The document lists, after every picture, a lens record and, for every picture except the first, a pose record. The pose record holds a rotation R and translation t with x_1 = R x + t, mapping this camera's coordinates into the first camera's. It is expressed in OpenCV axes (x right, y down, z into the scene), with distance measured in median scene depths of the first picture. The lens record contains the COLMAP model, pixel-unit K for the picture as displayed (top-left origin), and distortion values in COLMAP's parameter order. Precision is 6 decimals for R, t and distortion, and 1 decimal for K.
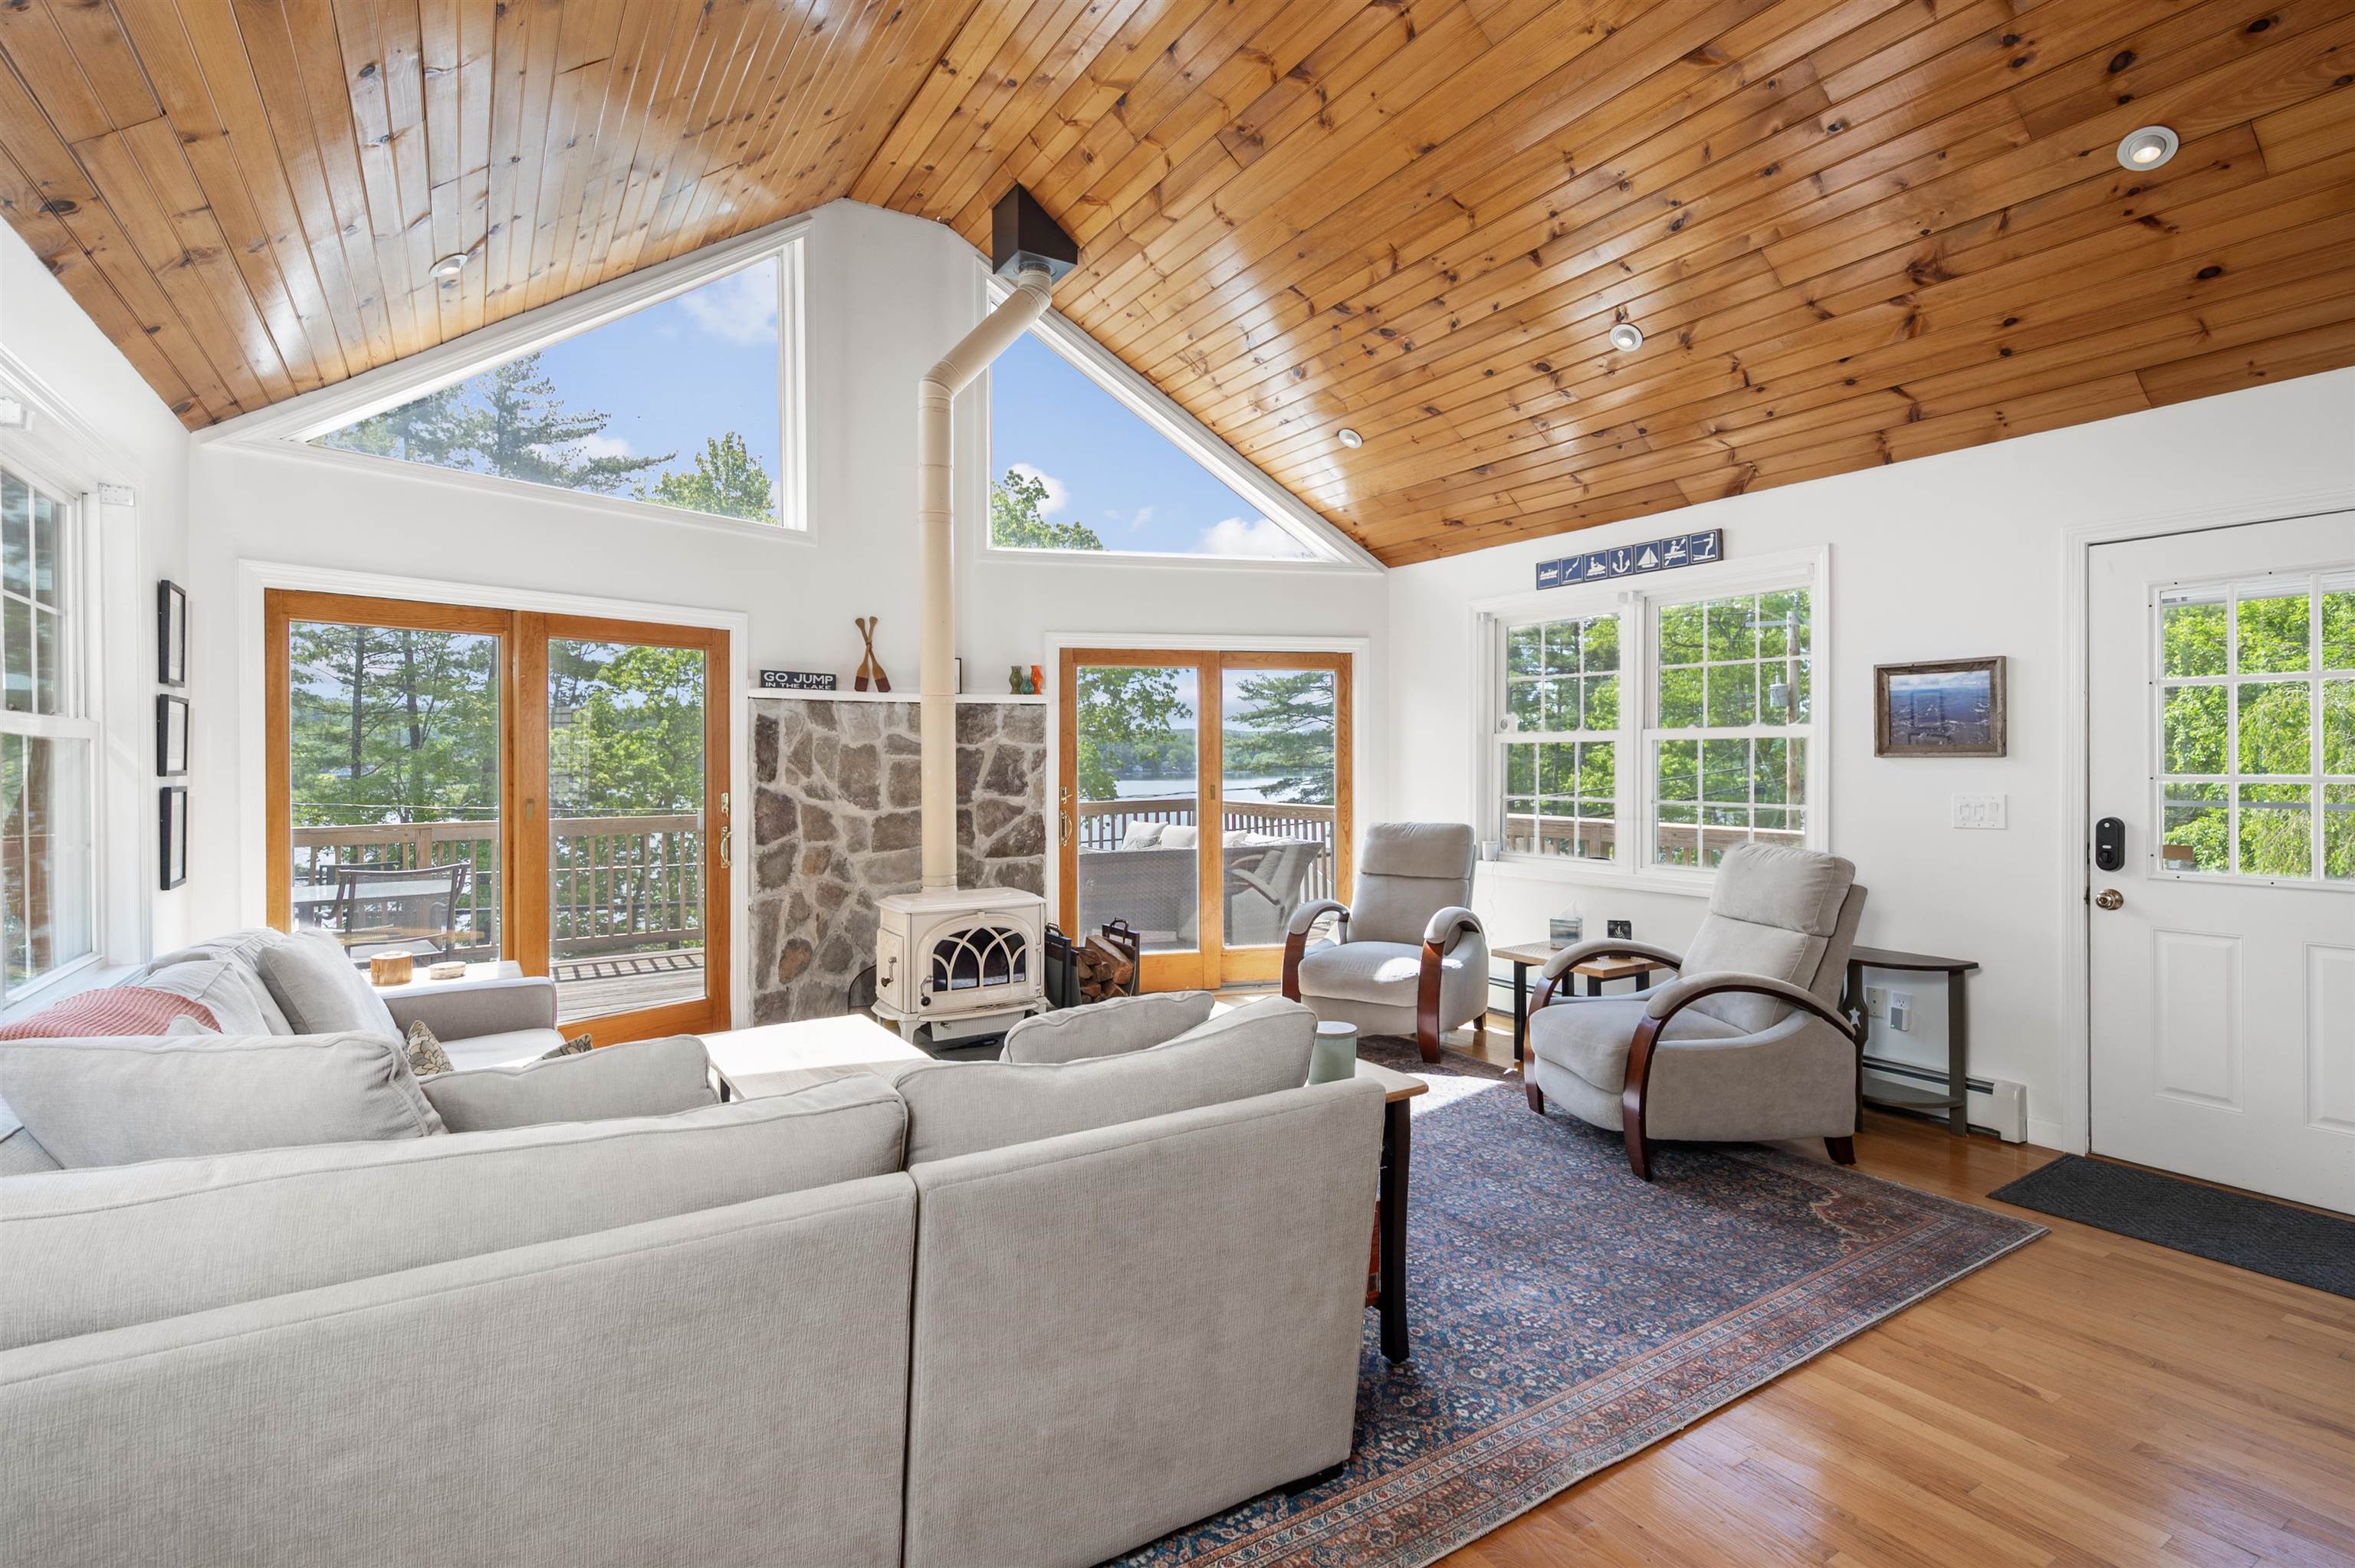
lens RADIAL K [[1128.3, 0, 1192.8], [0, 1128.3, 755.0], [0, 0, 1]] dist [-0.004171, 0.003461]
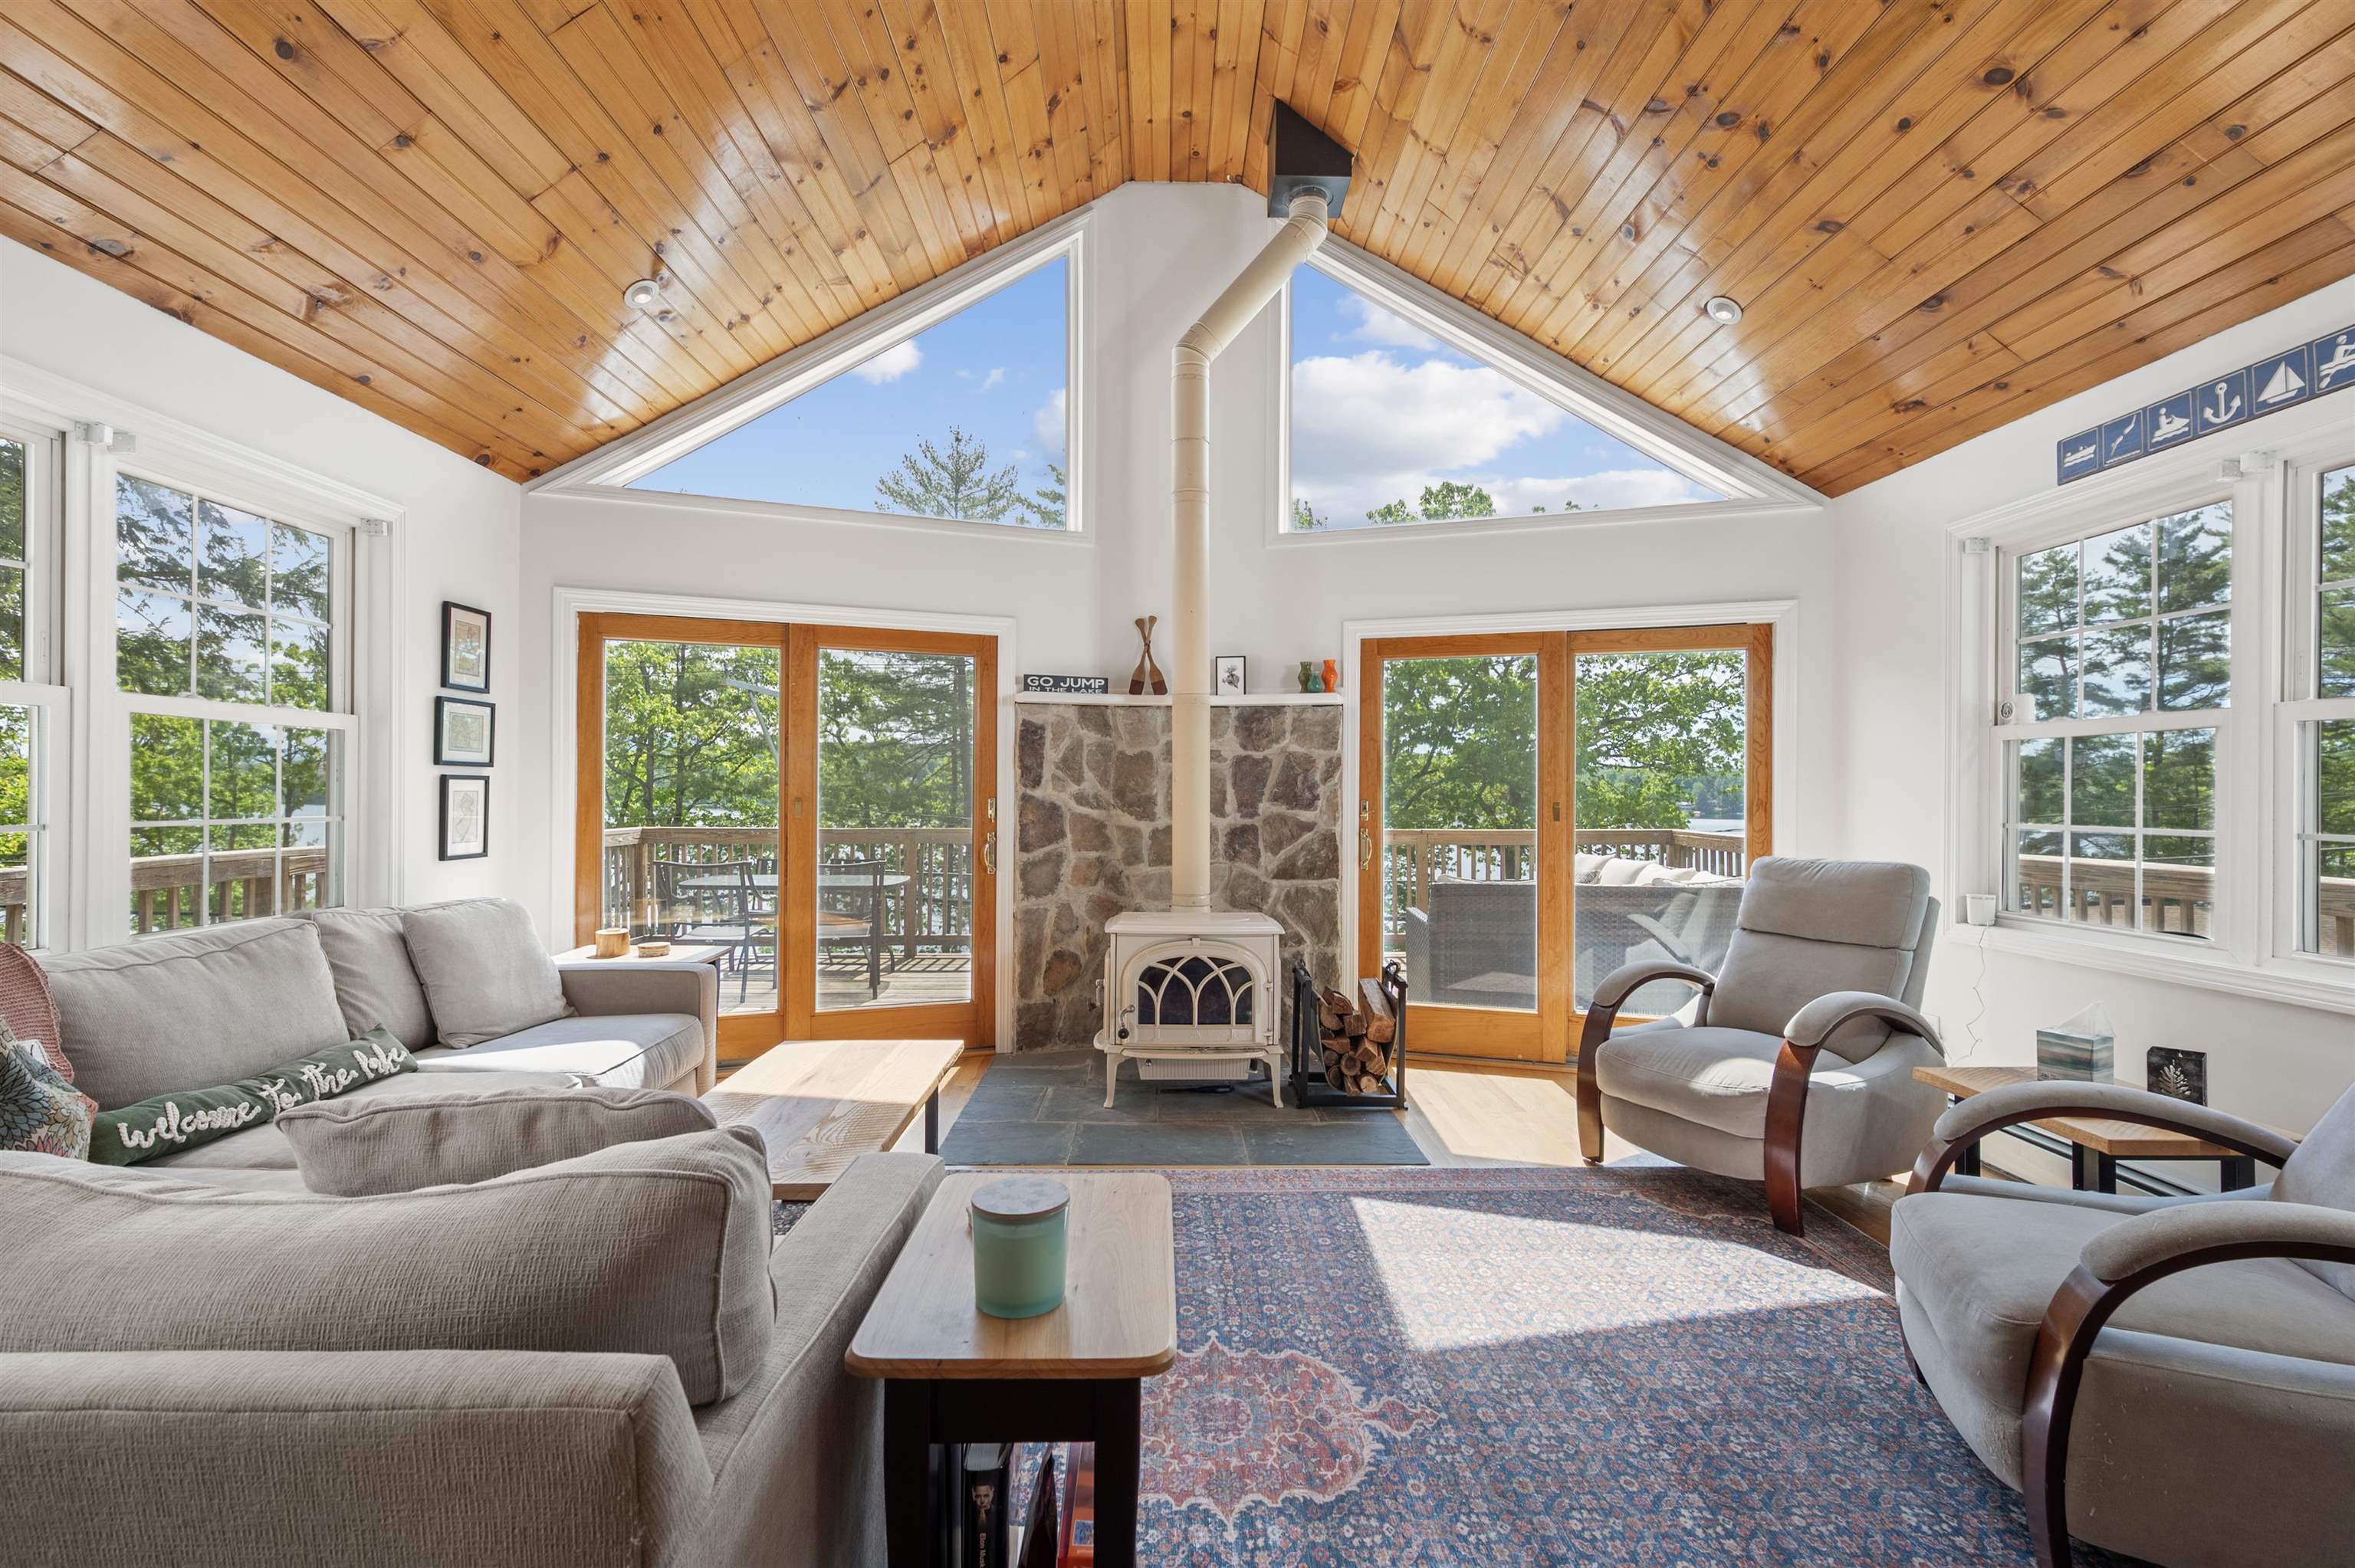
lens RADIAL K [[1054.4, 0, 1172.2], [0, 1054.4, 778.1], [0, 0, 1]] dist [0.002614, -0.001112]
pose [[0.852632, 0.002488, -0.522506, 0.206391], [-0.009177, 0.999906, -0.010214, 0.023529], [0.522431, 0.013504, 0.852574, 0.282084]]
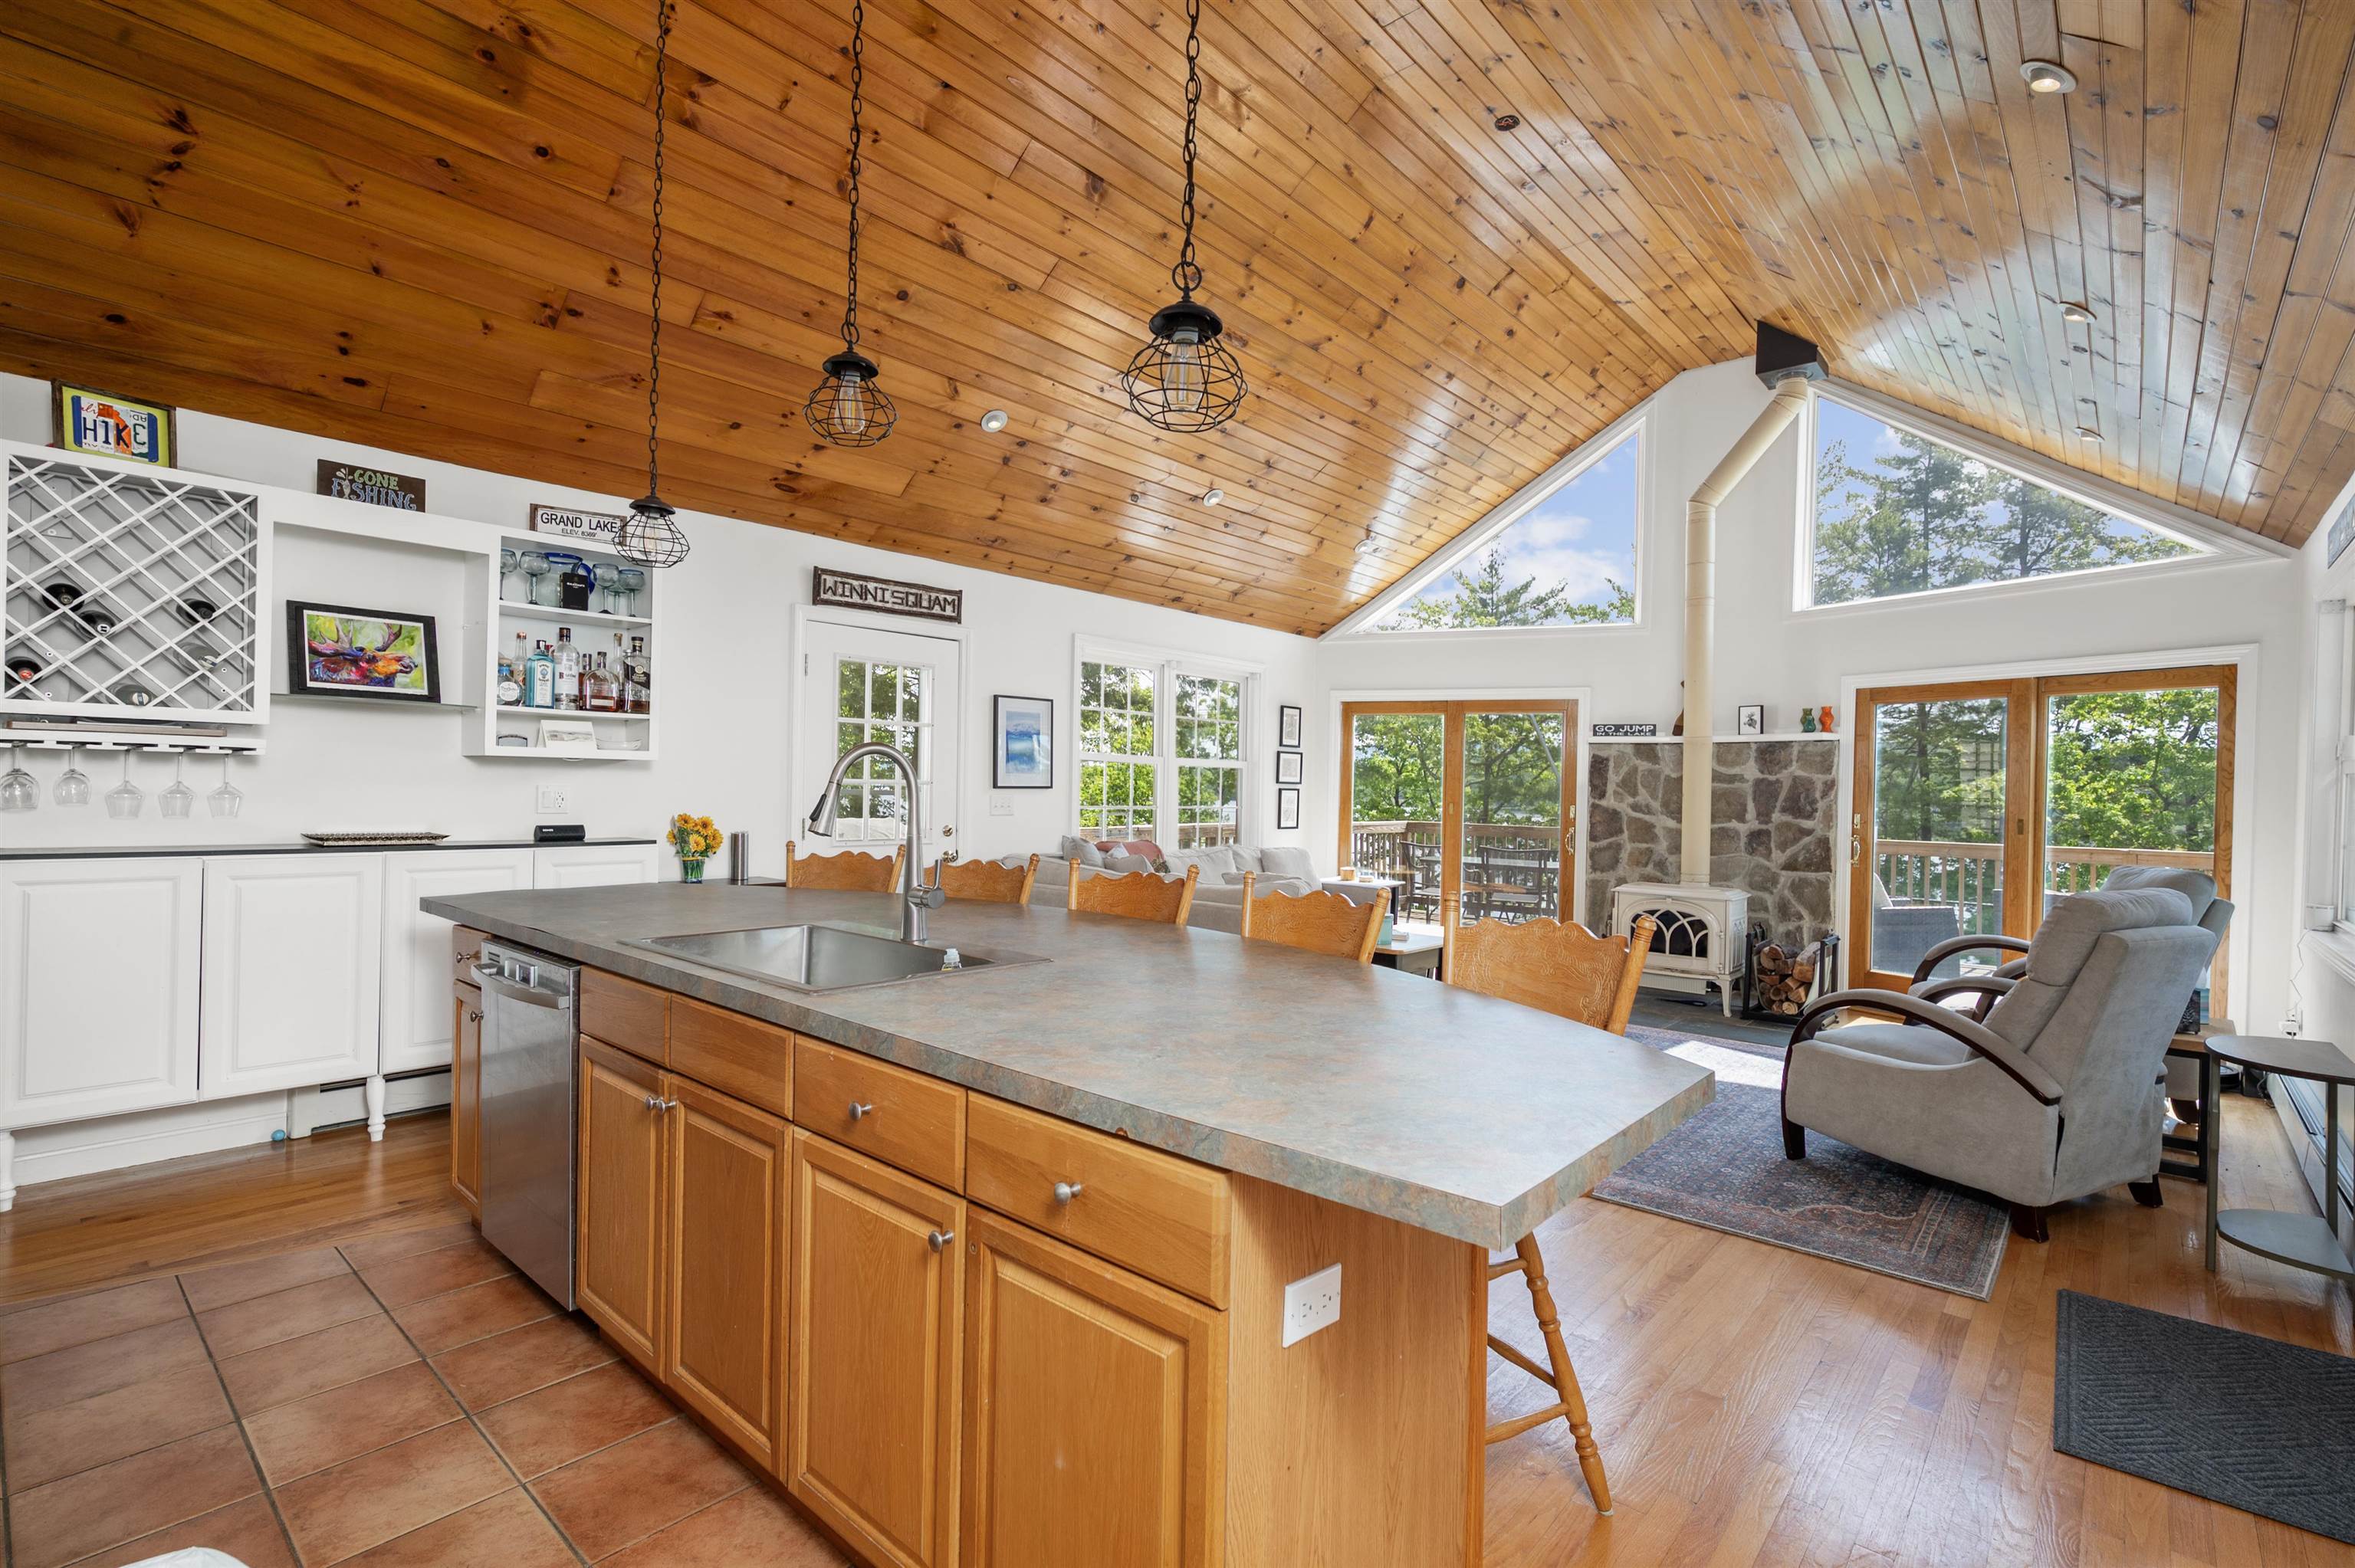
lens RADIAL K [[1054.4, 0, 1180.5], [0, 1054.4, 793.1], [0, 0, 1]] dist [0.002614, -0.001112]
pose [[0.281081, 0.017195, -0.959530, 0.804666], [-0.021003, 0.999710, 0.011763, 0.010575], [0.959454, 0.016846, 0.281361, 0.078666]]
